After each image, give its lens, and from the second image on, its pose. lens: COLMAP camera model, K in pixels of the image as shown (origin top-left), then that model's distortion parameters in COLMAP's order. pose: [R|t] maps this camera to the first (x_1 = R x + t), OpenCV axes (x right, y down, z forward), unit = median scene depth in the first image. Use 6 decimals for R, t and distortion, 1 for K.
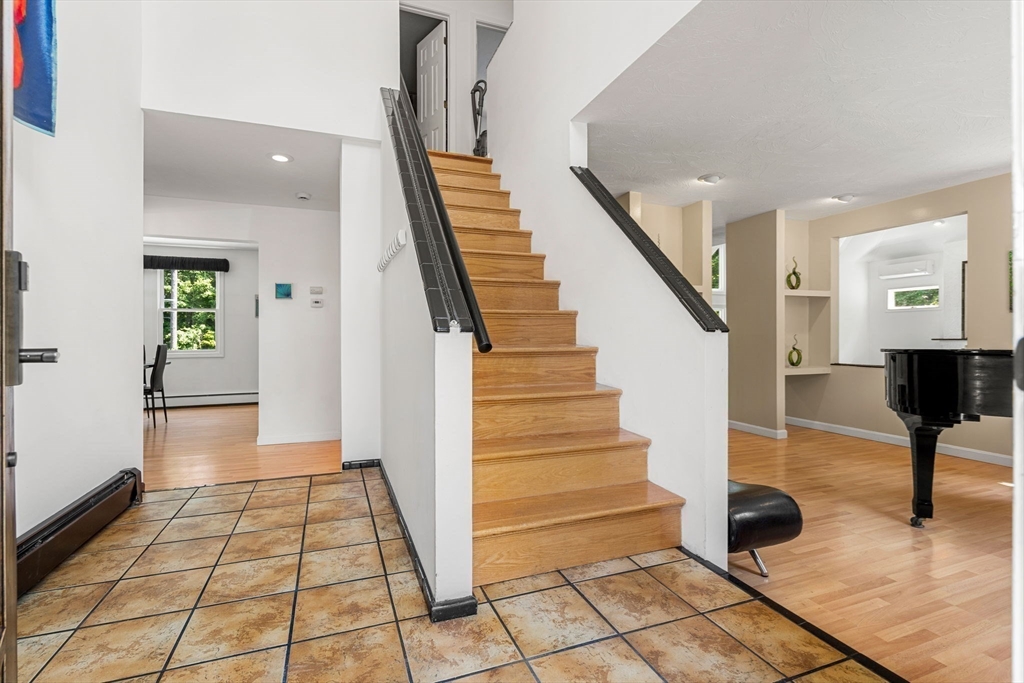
lens RADIAL K [[474.7, 0, 510.1], [0, 474.7, 335.9], [0, 0, 1]] dist [-0.002712, 0.000024]
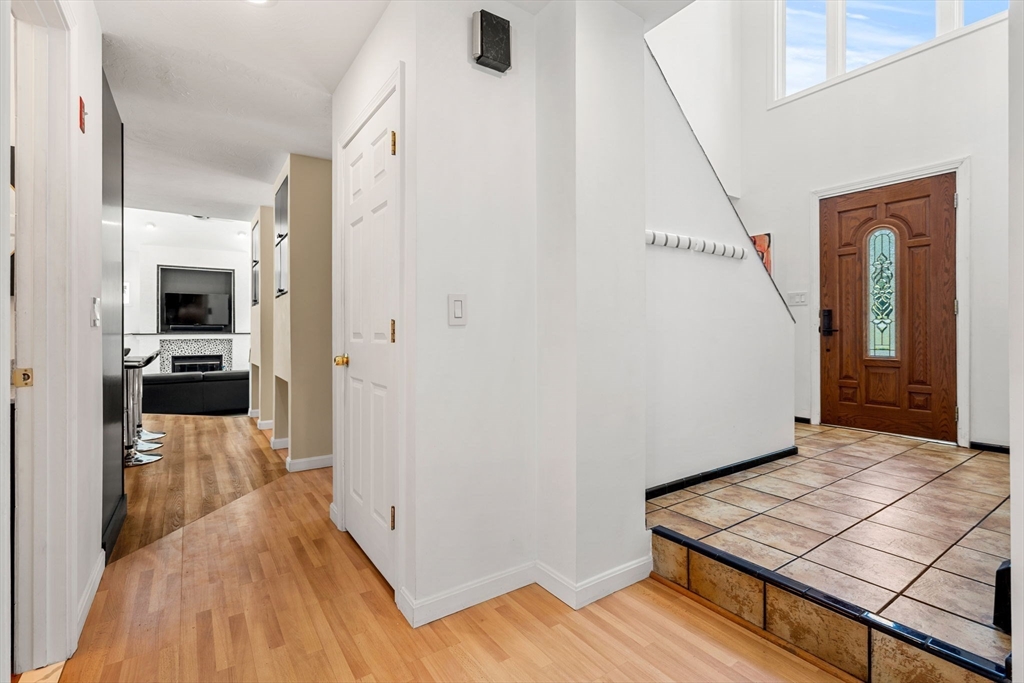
lens RADIAL K [[474.7, 0, 512.9], [0, 474.7, 334.6], [0, 0, 1]] dist [-0.002712, 0.000024]
pose [[-0.247590, -0.003132, 0.968860, -1.206384], [-0.000300, 0.999995, 0.003156, 0.023364], [-0.968865, 0.000491, -0.247590, 1.727708]]
